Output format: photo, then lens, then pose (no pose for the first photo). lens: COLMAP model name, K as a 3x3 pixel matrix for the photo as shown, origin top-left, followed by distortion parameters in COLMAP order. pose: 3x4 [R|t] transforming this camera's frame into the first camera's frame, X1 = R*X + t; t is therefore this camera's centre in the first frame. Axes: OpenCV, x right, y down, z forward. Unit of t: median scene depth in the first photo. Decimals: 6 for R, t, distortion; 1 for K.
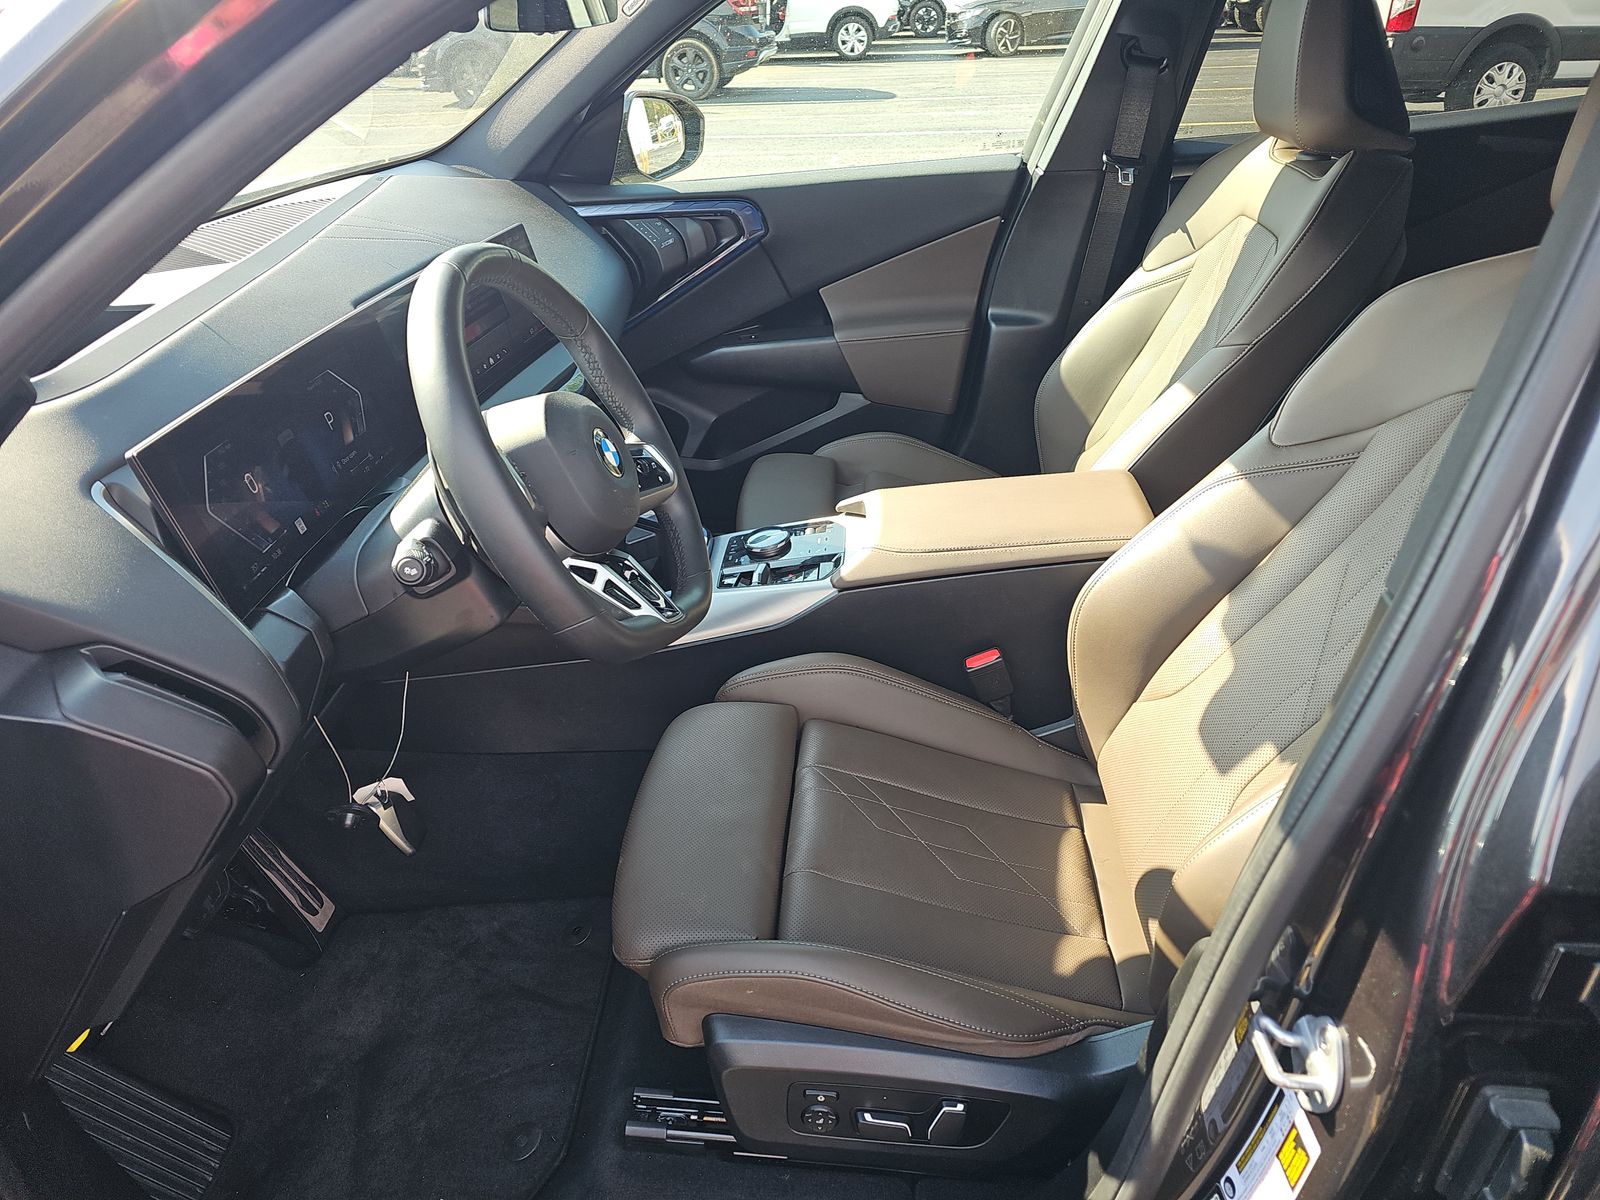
lens RADIAL K [[1062.5, 0, 800.0], [0, 1062.5, 600.0], [0, 0, 1]] dist [-0.005238, -0.002123]
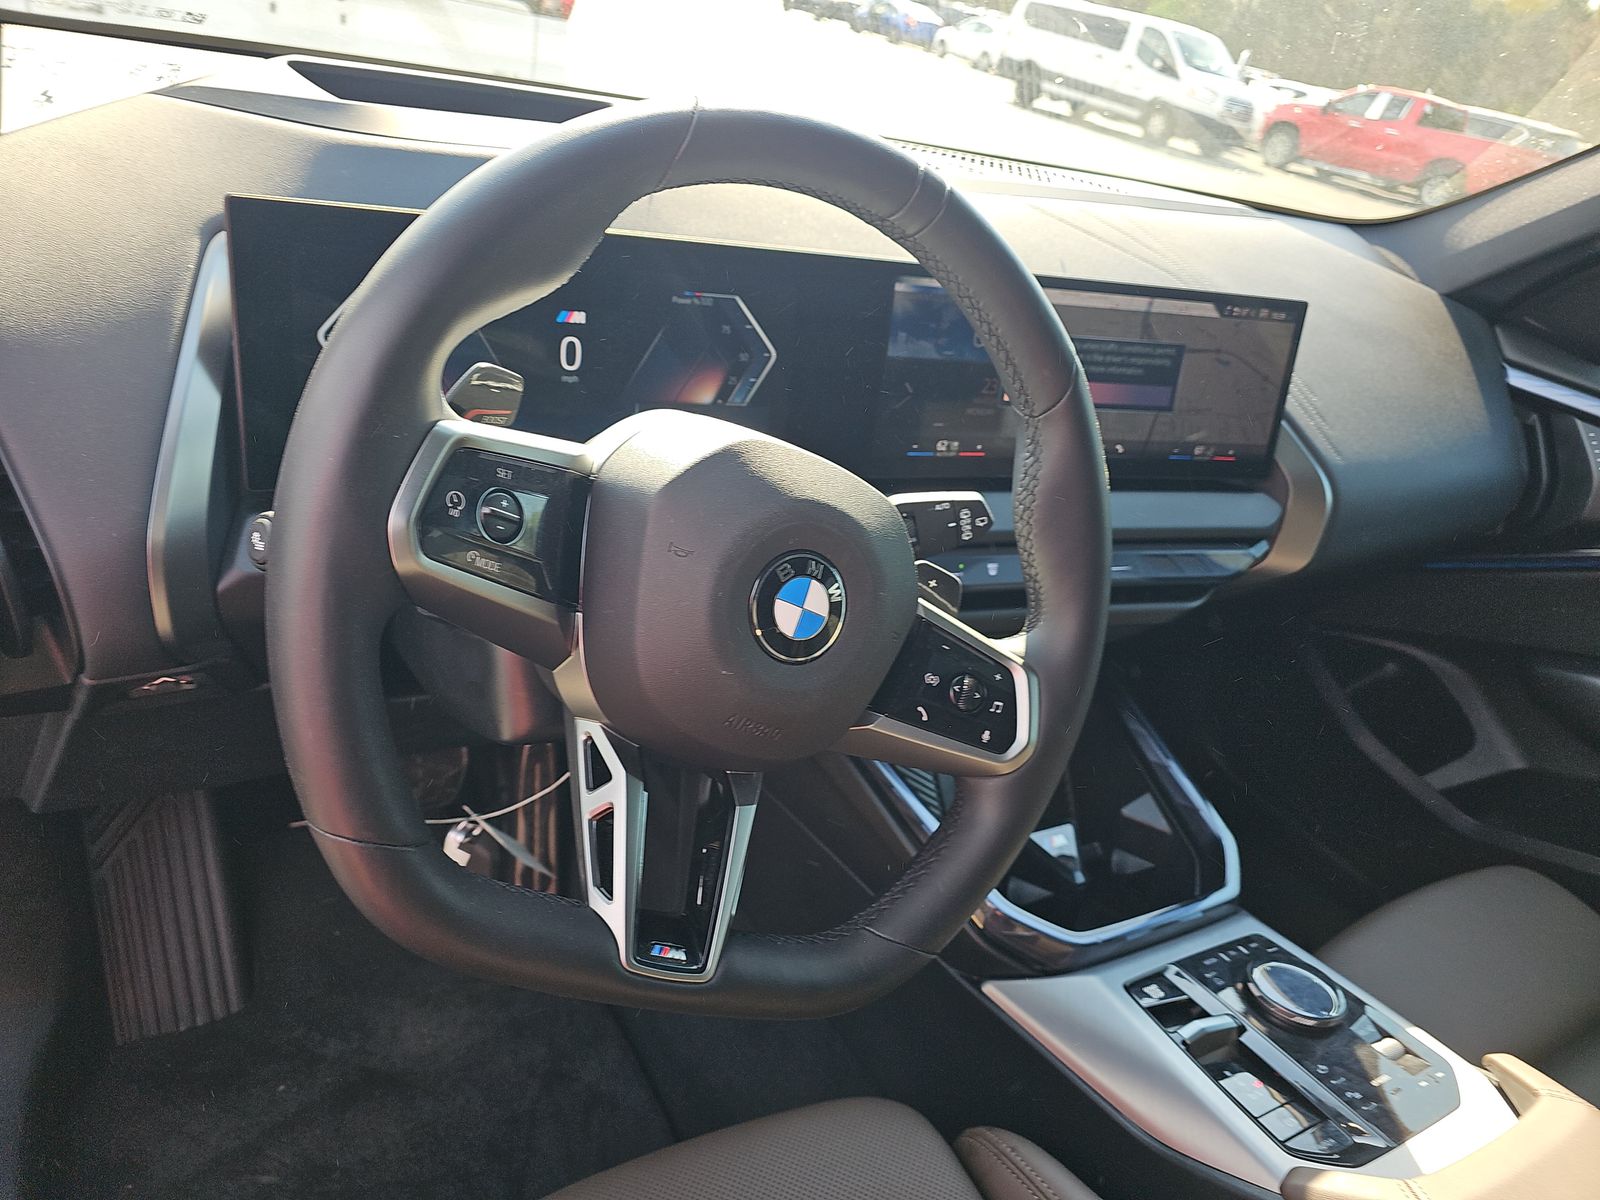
lens RADIAL K [[1062.5, 0, 800.0], [0, 1062.5, 600.0], [0, 0, 1]] dist [-0.005238, -0.002123]
pose [[0.525102, 0.535534, -0.661416, 0.076949], [-0.605414, 0.781274, 0.151938, -0.132850], [0.598115, 0.320647, 0.734469, 0.429237]]
